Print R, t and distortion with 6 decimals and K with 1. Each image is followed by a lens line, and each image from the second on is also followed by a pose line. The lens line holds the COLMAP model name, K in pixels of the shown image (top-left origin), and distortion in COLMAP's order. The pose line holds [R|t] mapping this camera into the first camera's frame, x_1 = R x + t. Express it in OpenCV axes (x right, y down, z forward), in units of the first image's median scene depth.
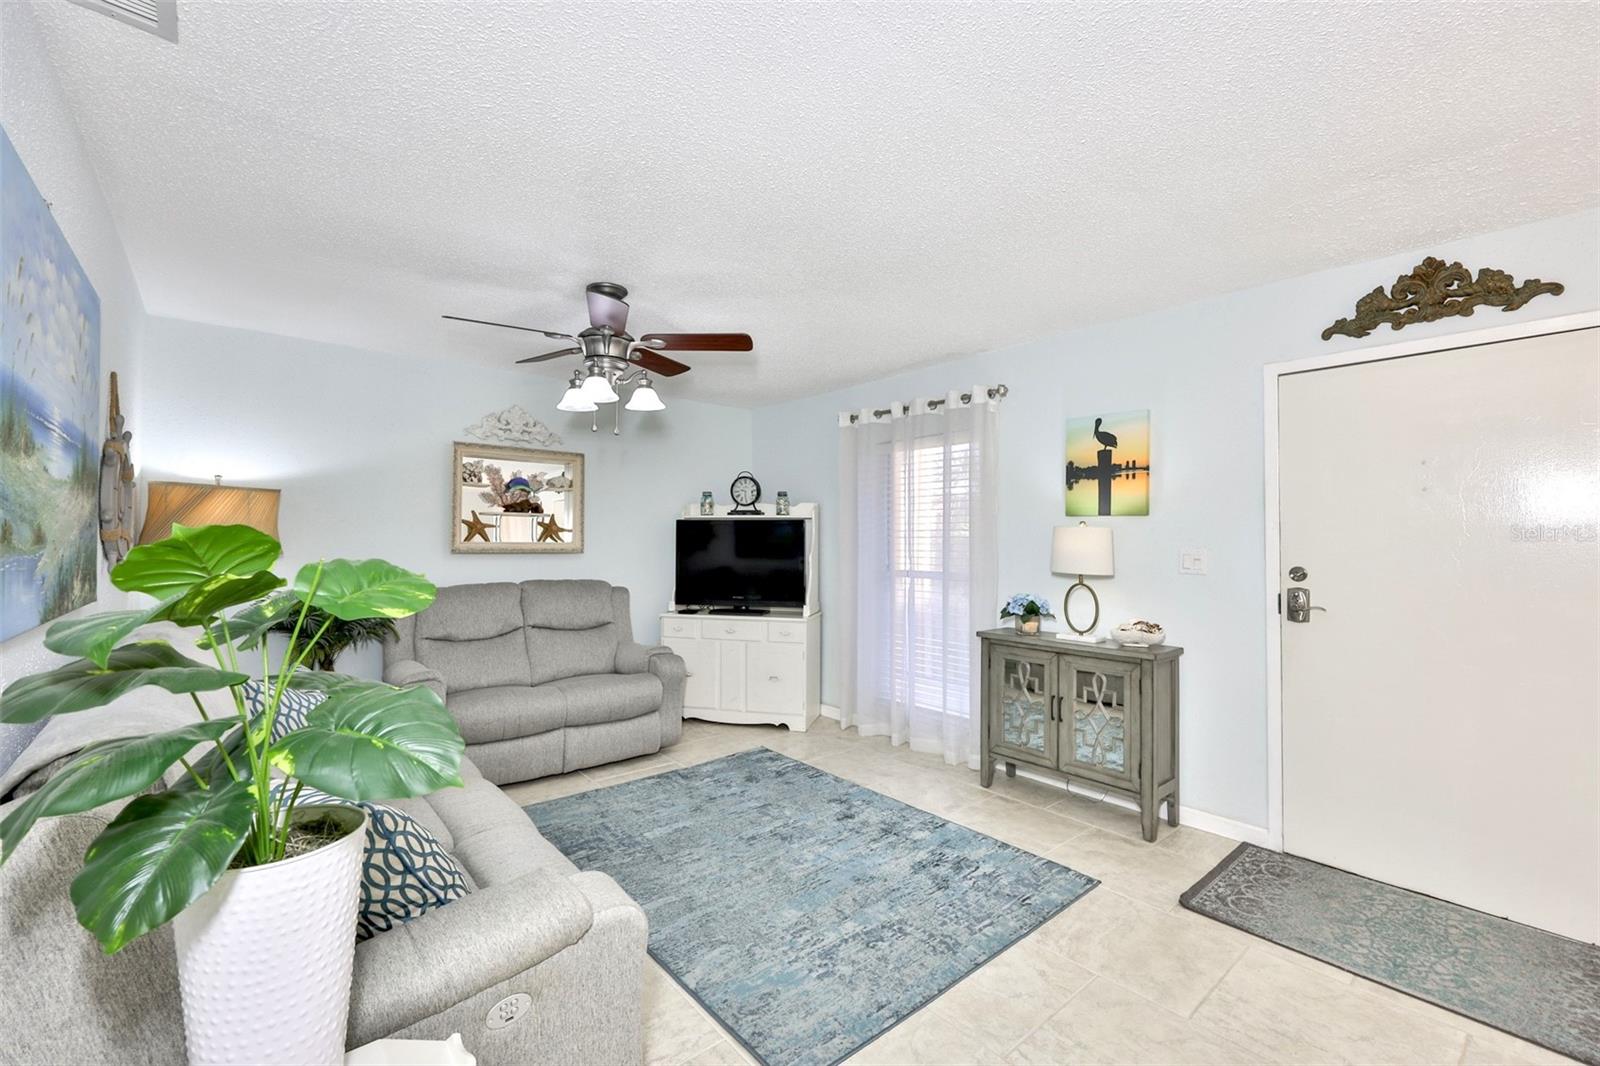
lens RADIAL K [[678.5, 0, 794.8], [0, 678.5, 528.5], [0, 0, 1]] dist [-0.000498, 0.000007]
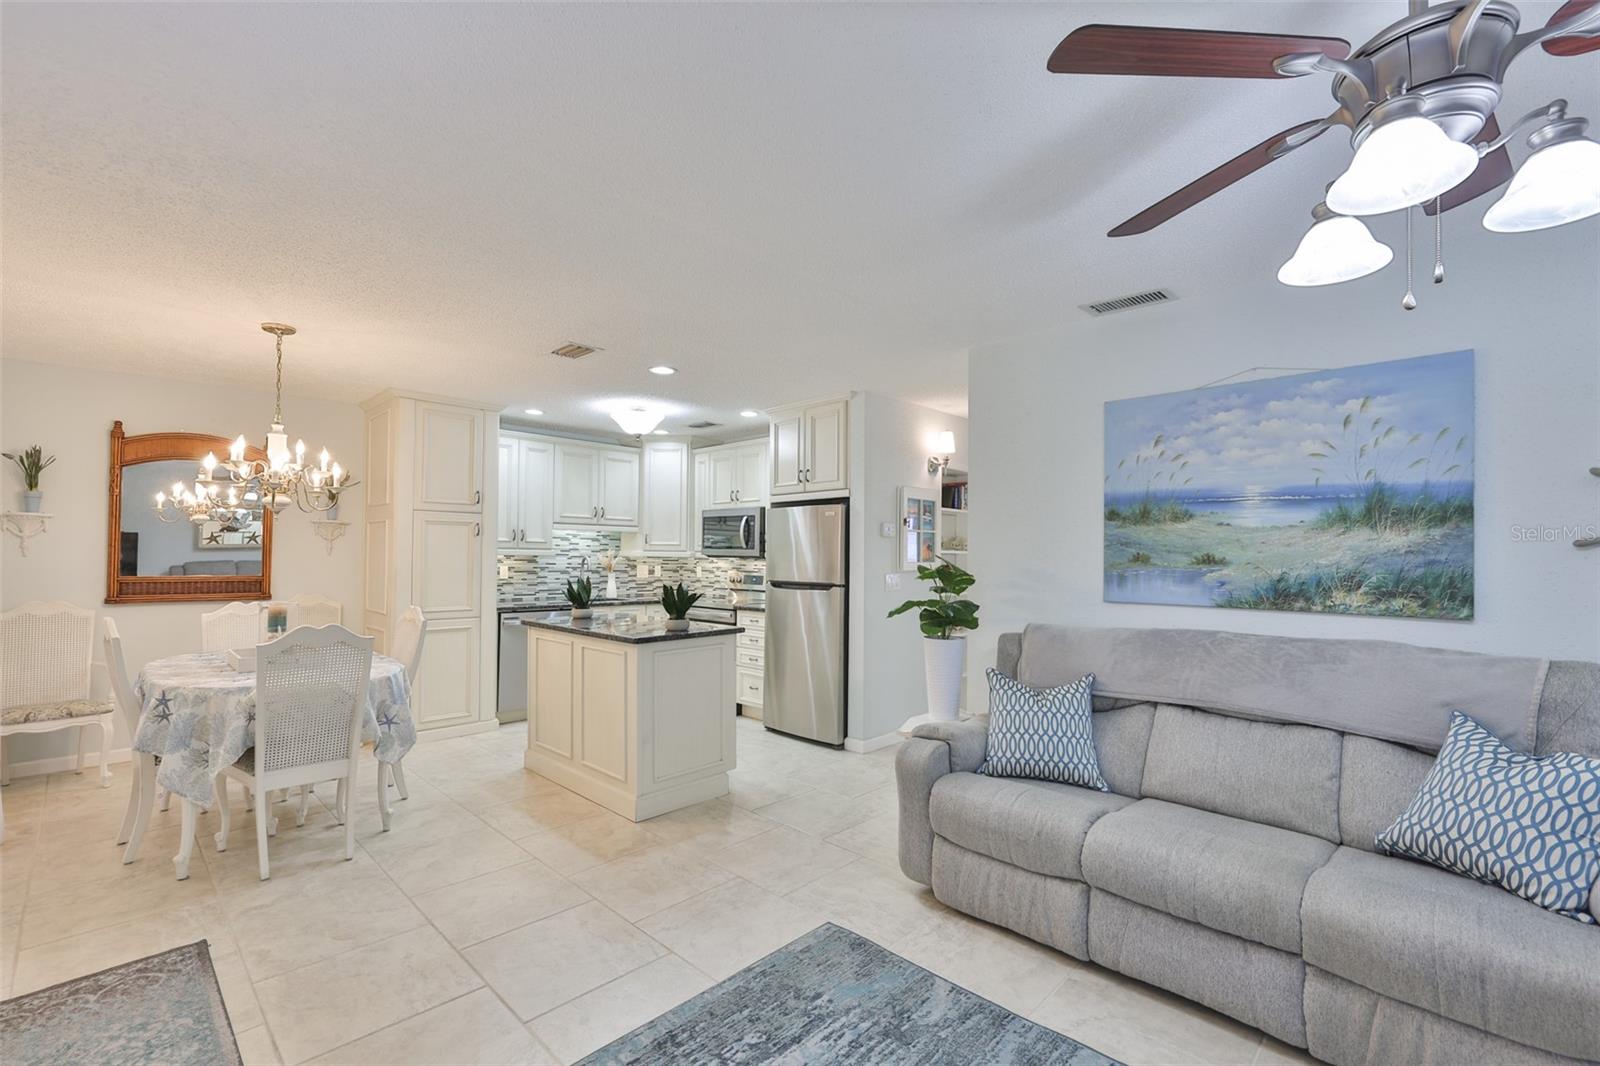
lens RADIAL K [[687.7, 0, 804.1], [0, 687.7, 549.9], [0, 0, 1]] dist [-0.000848, 0.000089]
pose [[-0.994326, -0.011134, -0.105790, 0.103677], [-0.008684, 0.999684, -0.023597, 0.016507], [0.106019, -0.022545, -0.994109, 1.205700]]
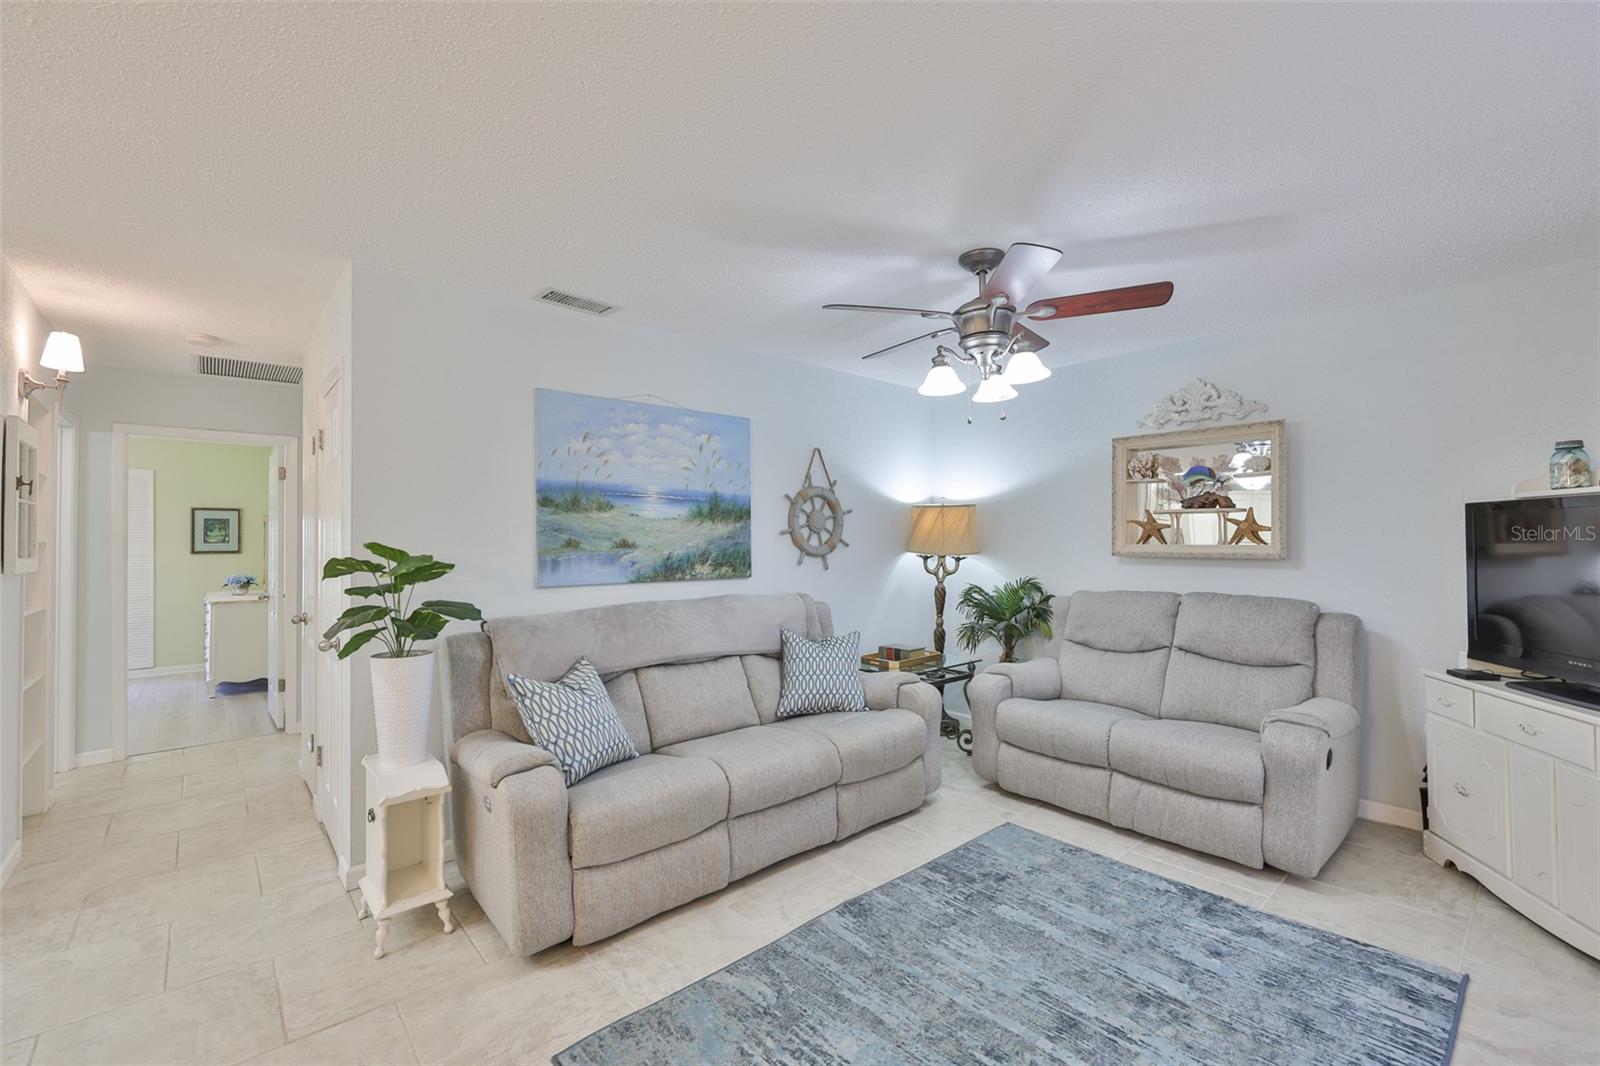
lens RADIAL K [[676.4, 0, 799.4], [0, 676.4, 529.5], [0, 0, 1]] dist [-0.009082, 0.003028]
pose [[0.026002, -0.022499, -0.999409, 0.518409], [0.023140, 0.999492, -0.021899, 0.010876], [0.999394, -0.022557, 0.026510, 0.655931]]
